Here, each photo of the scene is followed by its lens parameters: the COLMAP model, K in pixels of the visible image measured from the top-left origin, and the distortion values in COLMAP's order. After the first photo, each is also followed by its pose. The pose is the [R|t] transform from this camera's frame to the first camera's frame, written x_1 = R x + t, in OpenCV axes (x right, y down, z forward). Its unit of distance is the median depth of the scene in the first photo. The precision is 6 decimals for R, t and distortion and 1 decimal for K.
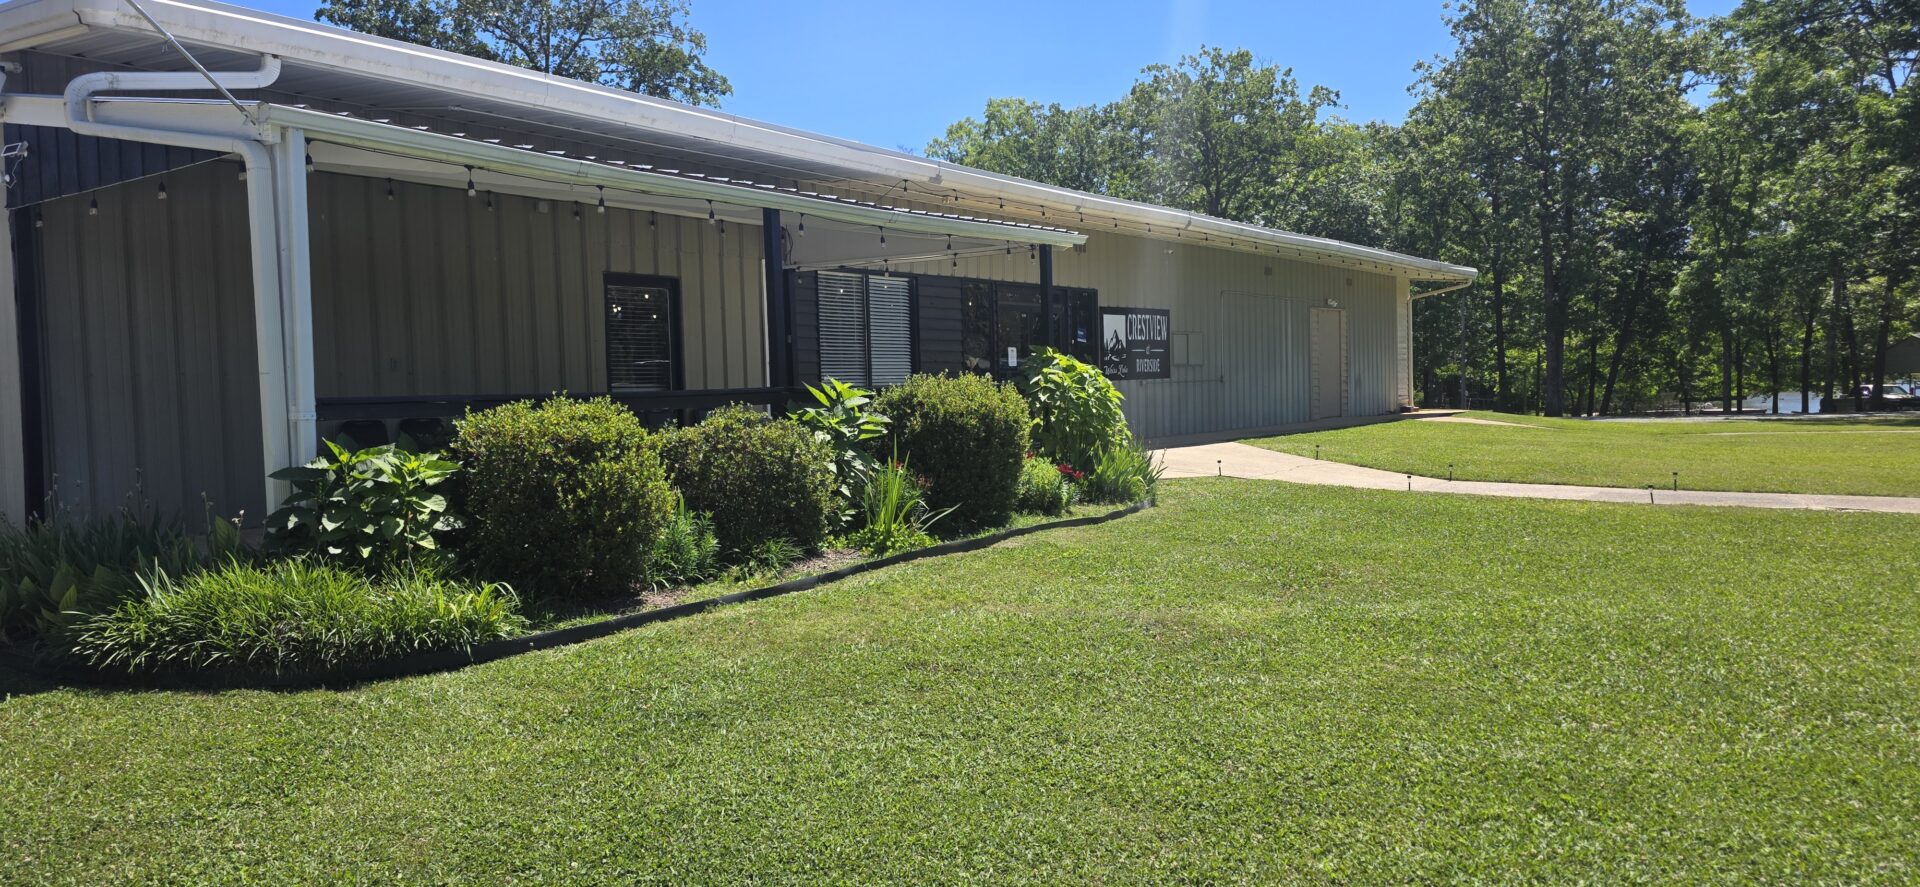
lens RADIAL K [[1269.4, 0, 966.3], [0, 1269.4, 431.9], [0, 0, 1]] dist [0.072036, -0.072522]
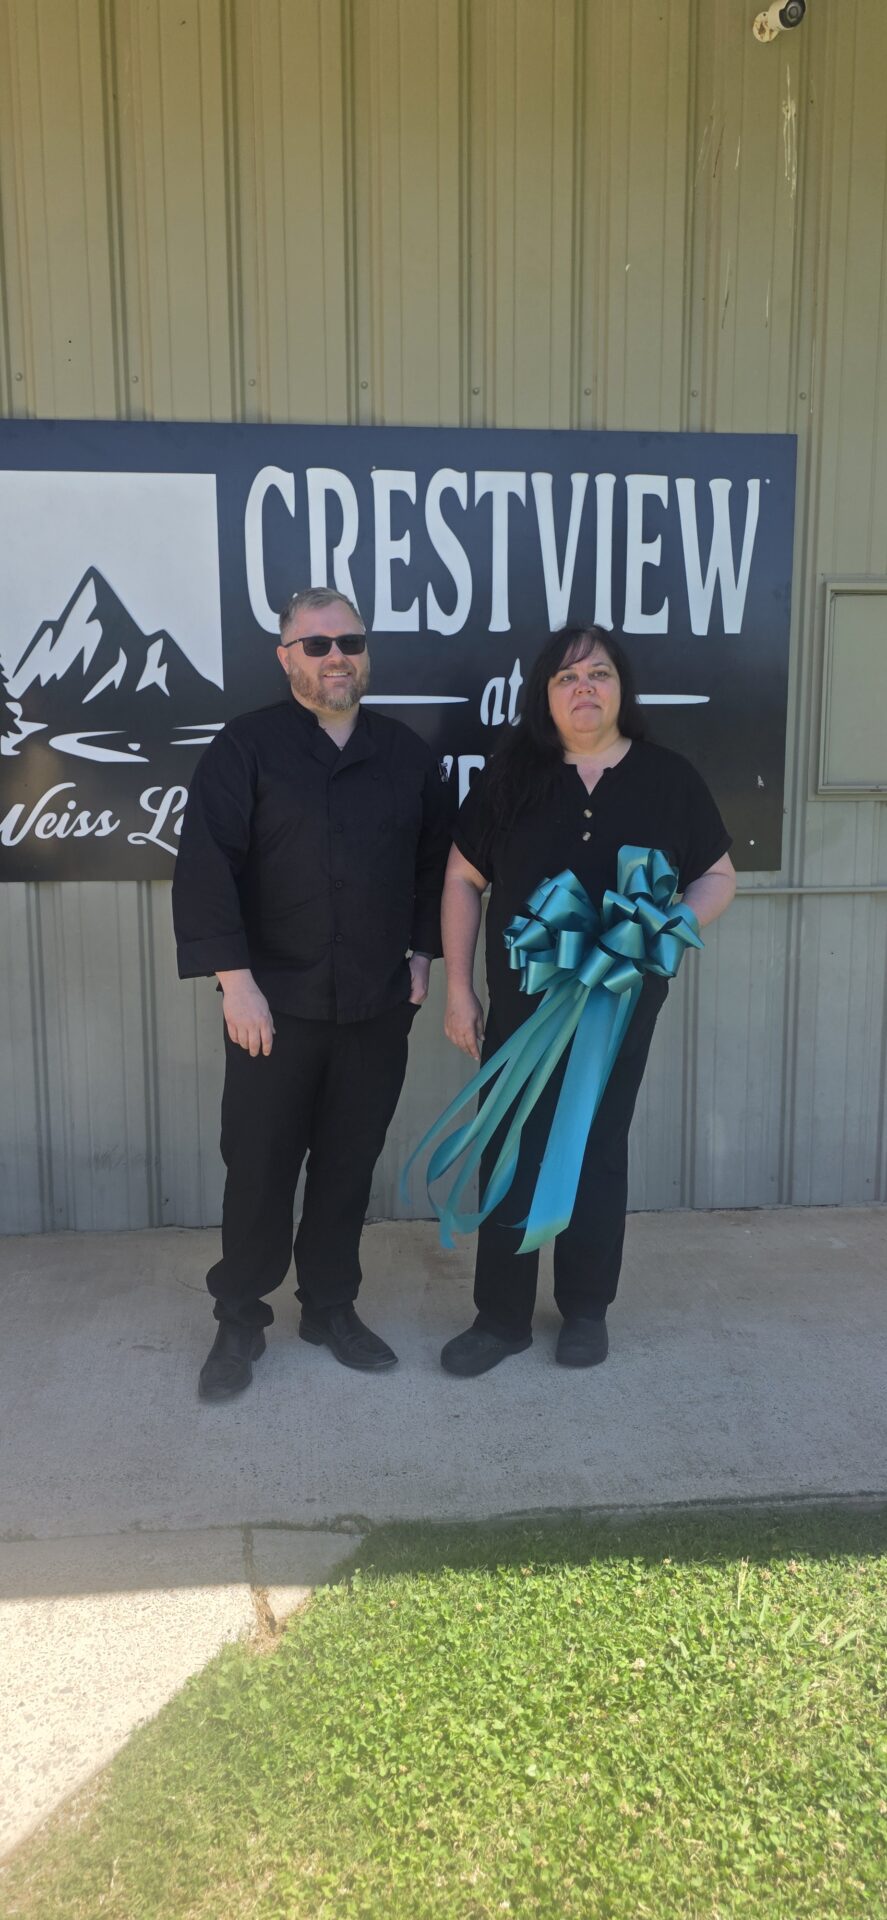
lens RADIAL K [[1269.4, 0, 433.8], [0, 1269.4, 947.5], [0, 0, 1]] dist [0.072036, -0.072522]
pose [[0.663449, 0.132228, -0.736445, 0.263916], [-0.047454, 0.989715, 0.134952, -0.054754], [0.746716, -0.054587, 0.662900, 0.890510]]
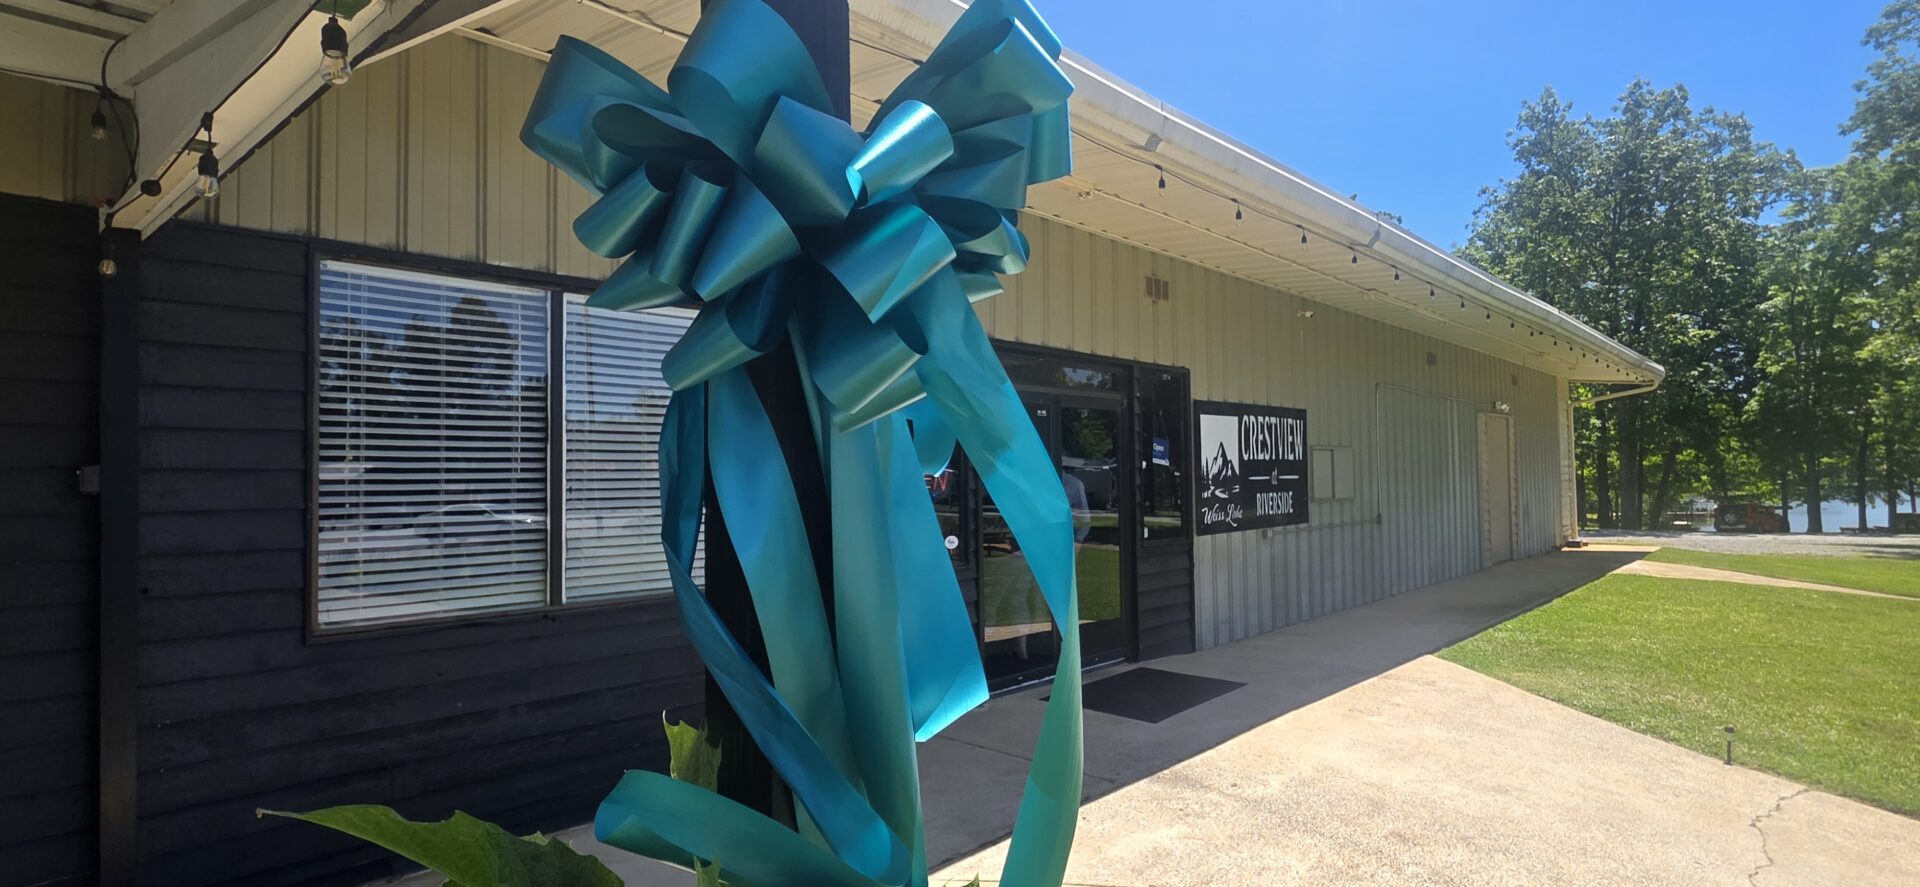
lens RADIAL K [[965.7, 0, 945.6], [0, 965.7, 440.0], [0, 0, 1]] dist [0.006669, 0.000442]
pose [[0.992468, 0.006052, -0.122351, 0.047325], [-0.015544, 0.996927, -0.076772, -0.045327], [0.121511, 0.078096, 0.989513, 0.545431]]
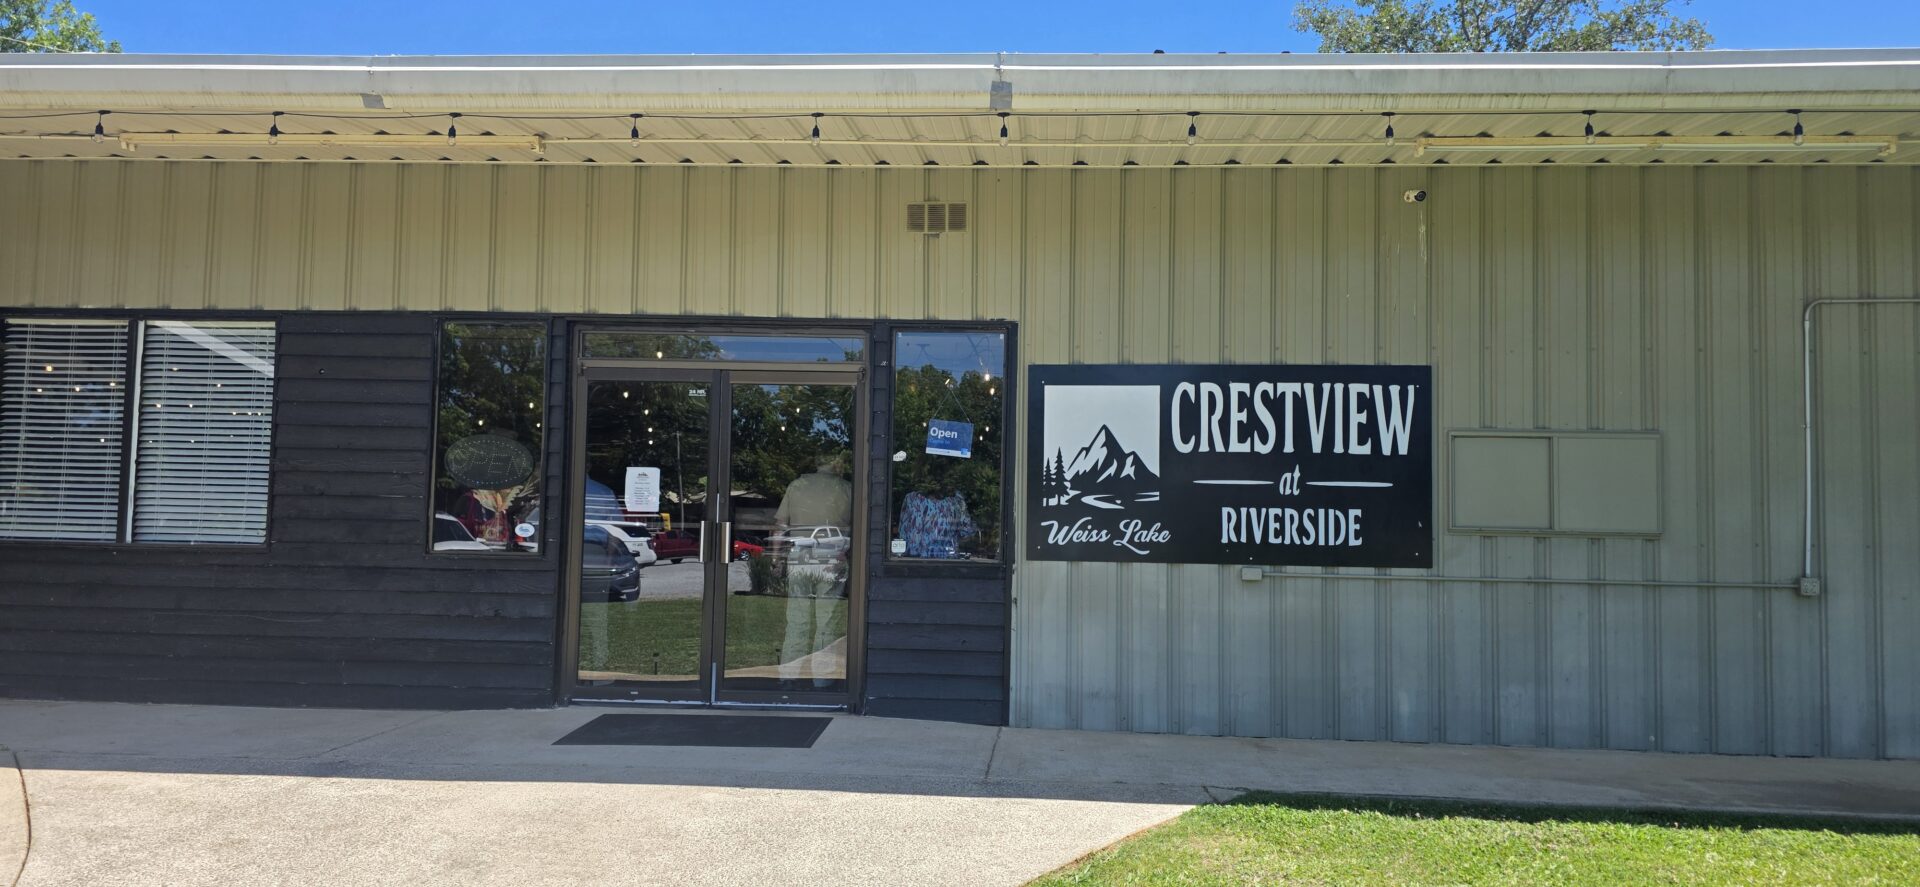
lens RADIAL K [[1269.4, 0, 963.4], [0, 1269.4, 445.3], [0, 0, 1]] dist [0.072036, -0.072522]
pose [[0.524134, -0.006531, -0.851611, 0.397817], [-0.067915, 0.996465, -0.049441, -0.051543], [0.848924, 0.083751, 0.521838, 0.745907]]
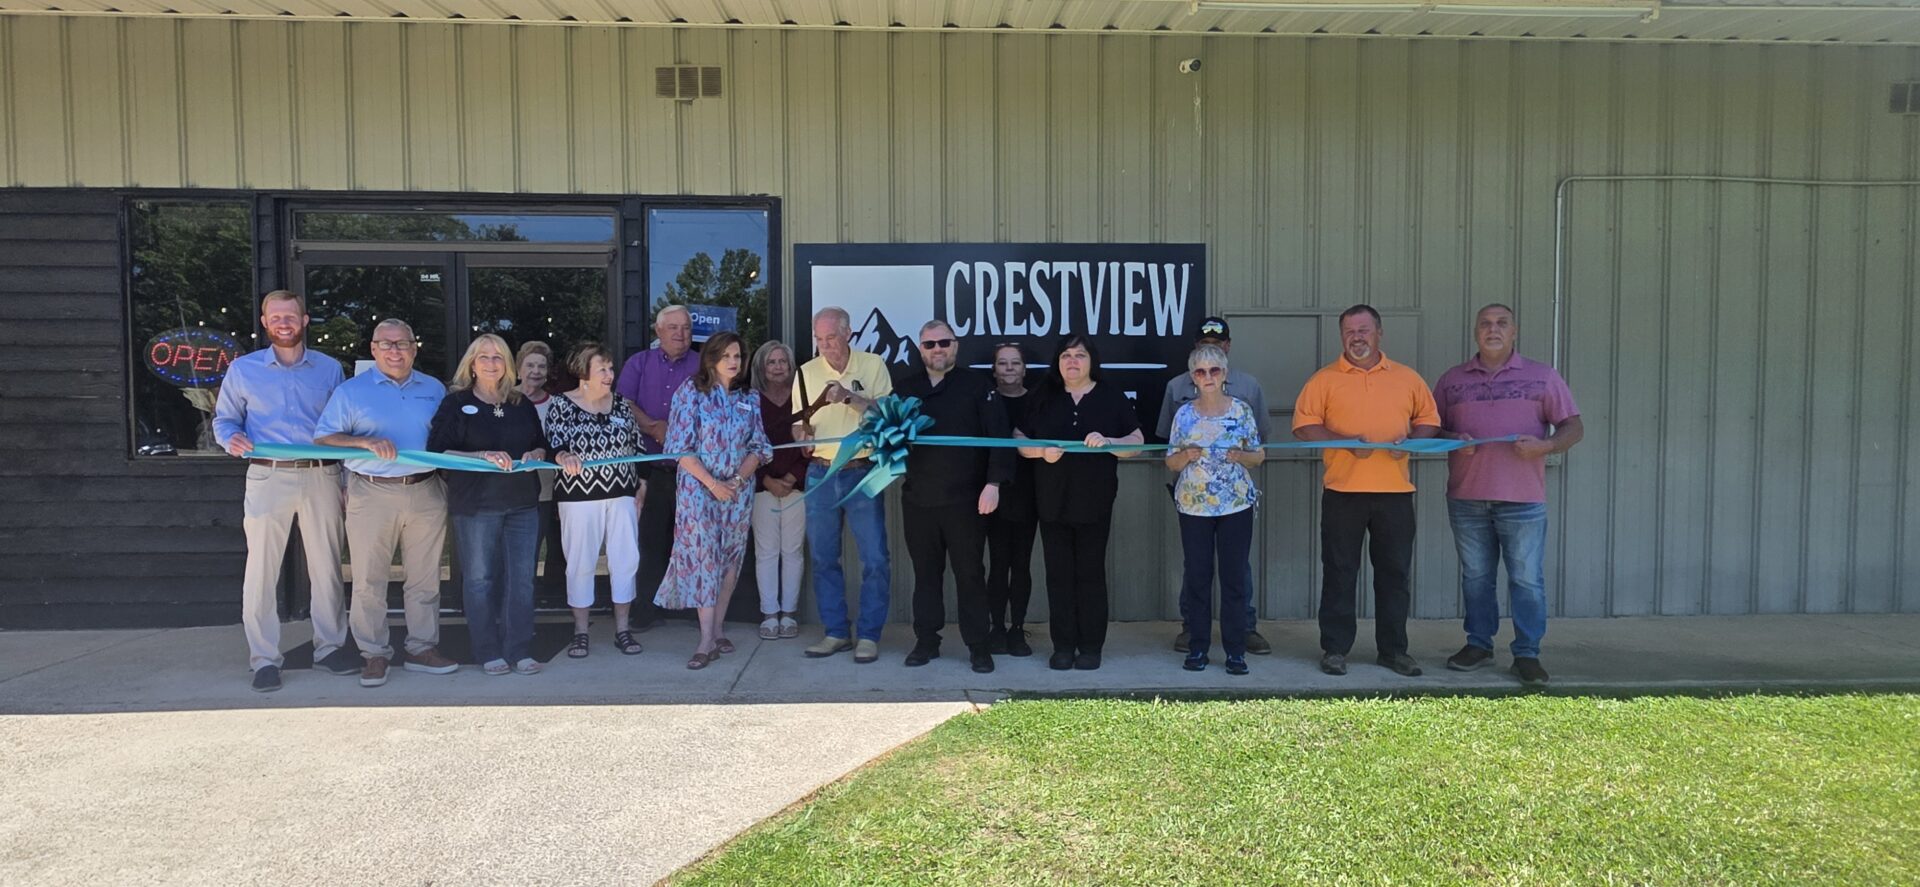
lens RADIAL K [[1079.4, 0, 959.4], [0, 1079.4, 443.9], [0, 0, 1]] dist [0.012646, -0.004866]
pose [[0.622234, 0.055672, -0.780849, 0.354895], [-0.047611, 0.998313, 0.033237, -0.052091], [0.781382, 0.016496, 0.623835, 0.804149]]
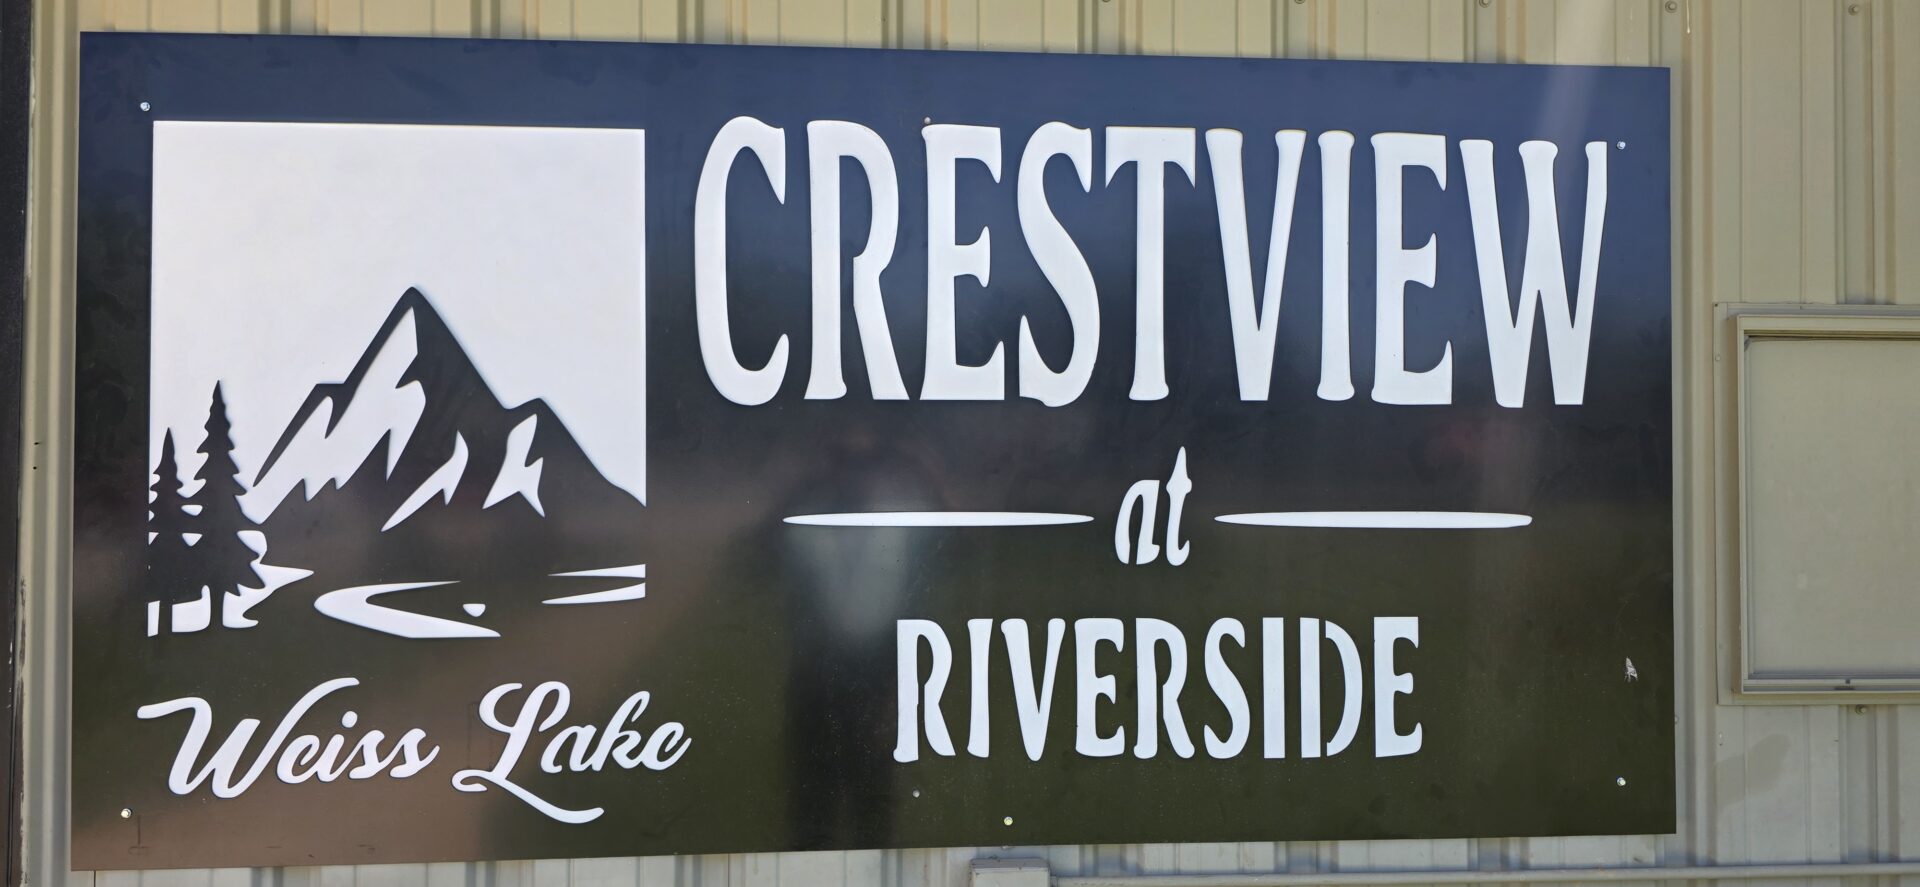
lens RADIAL K [[1269.4, 0, 972.3], [0, 1269.4, 454.7], [0, 0, 1]] dist [0.072036, -0.072522]
pose [[0.646879, 0.018188, -0.762376, 0.204574], [-0.052756, 0.998388, -0.020945, -0.066789], [0.760765, 0.053769, 0.646796, 0.939479]]
